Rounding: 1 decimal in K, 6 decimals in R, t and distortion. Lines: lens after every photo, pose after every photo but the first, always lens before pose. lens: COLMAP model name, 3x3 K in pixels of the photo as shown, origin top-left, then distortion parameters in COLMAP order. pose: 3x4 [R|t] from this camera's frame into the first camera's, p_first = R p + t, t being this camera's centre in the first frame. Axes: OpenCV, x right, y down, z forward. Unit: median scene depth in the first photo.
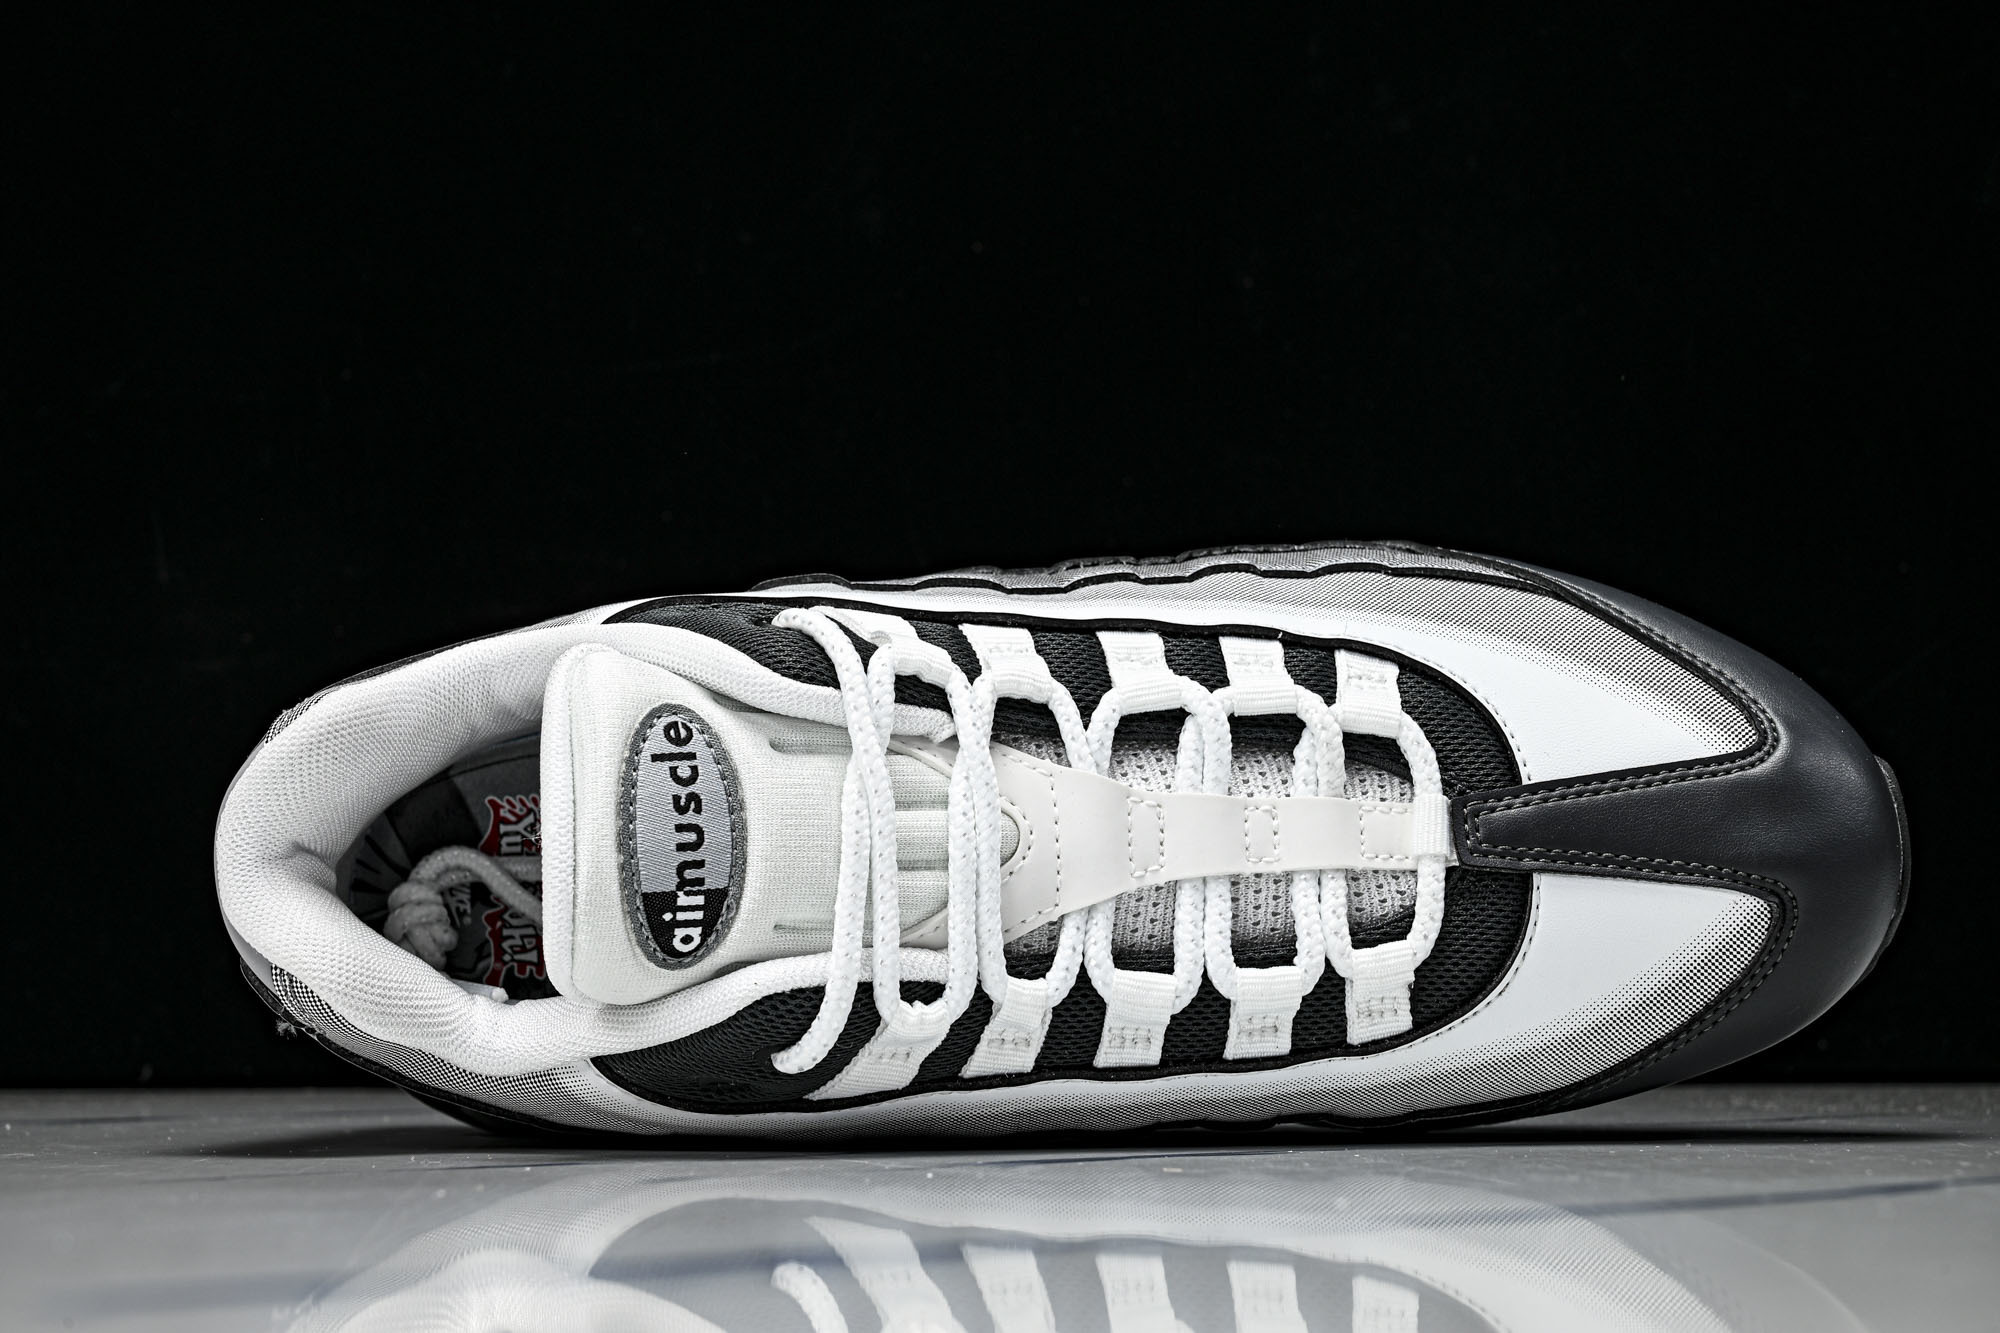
lens RADIAL K [[3226.5, 0, 994.3], [0, 3226.5, 670.7], [0, 0, 1]] dist [0.021028, 0.000000]
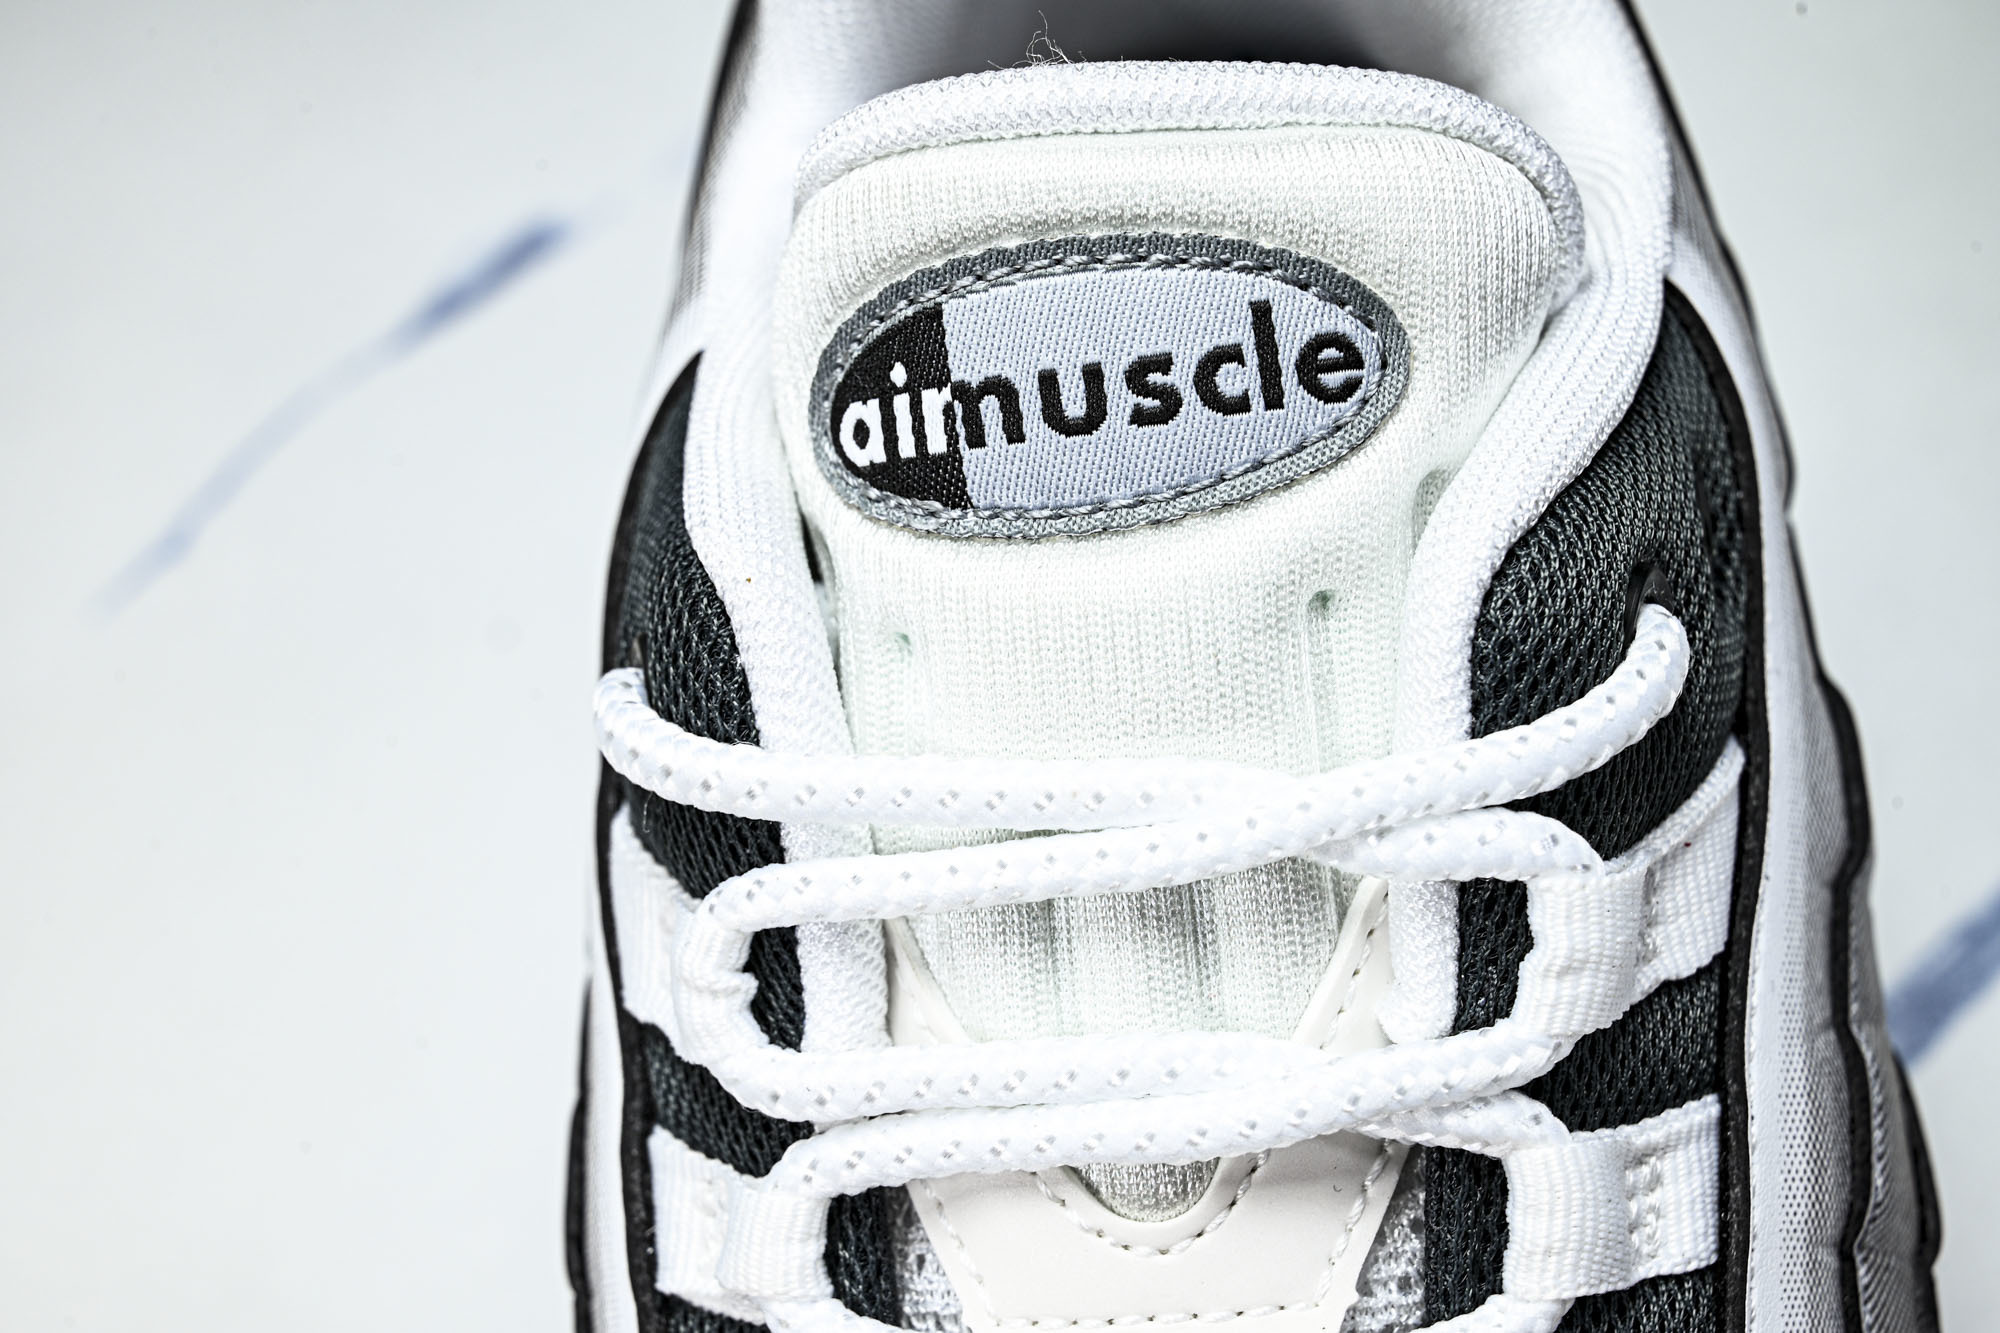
lens RADIAL K [[3901.9, 0, 991.6], [0, 3901.9, 670.0], [0, 0, 1]] dist [-0.016248, 0.000000]
pose [[-0.007354, 0.947613, -0.319337, 0.103411], [-0.934537, 0.107110, 0.339364, -0.108756], [0.355790, 0.300928, 0.884792, 0.547815]]
